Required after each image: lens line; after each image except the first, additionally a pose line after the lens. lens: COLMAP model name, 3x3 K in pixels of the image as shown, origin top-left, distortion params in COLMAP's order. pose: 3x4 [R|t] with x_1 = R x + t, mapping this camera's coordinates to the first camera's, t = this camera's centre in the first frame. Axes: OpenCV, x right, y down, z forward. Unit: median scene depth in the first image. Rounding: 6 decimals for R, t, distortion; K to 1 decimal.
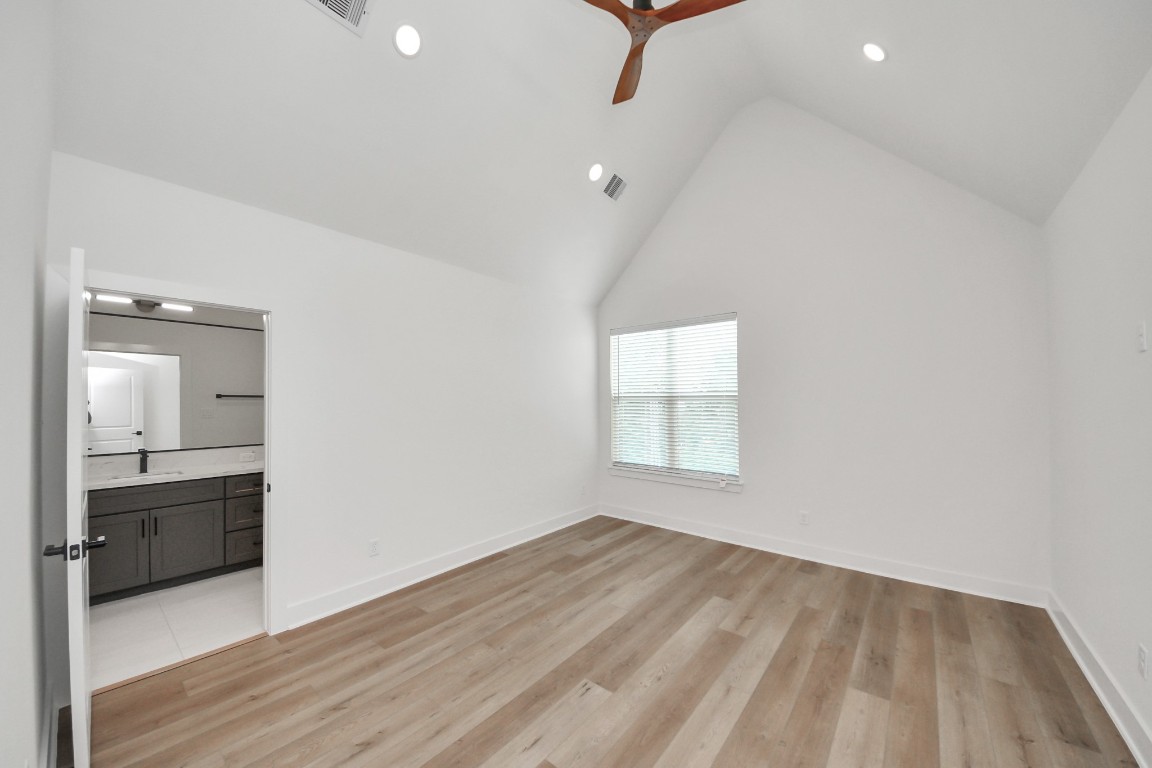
lens RADIAL K [[415.2, 0, 576.0], [0, 415.2, 384.0], [0, 0, 1]] dist [0.024439, -0.015015]
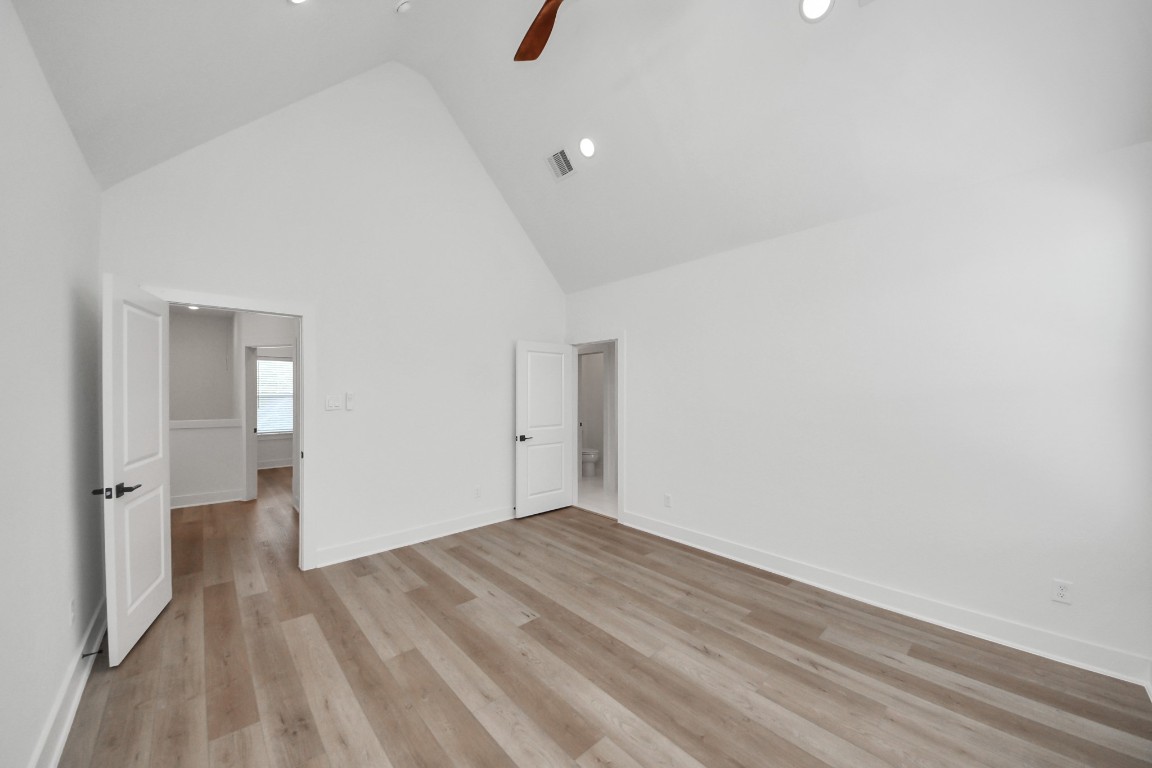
lens RADIAL K [[415.2, 0, 576.0], [0, 415.2, 384.0], [0, 0, 1]] dist [0.024439, -0.015015]
pose [[-0.147804, -0.009593, -0.988970, 1.000712], [0.034106, 0.999309, -0.014790, 0.040355], [0.988429, -0.035916, -0.147374, 1.073297]]
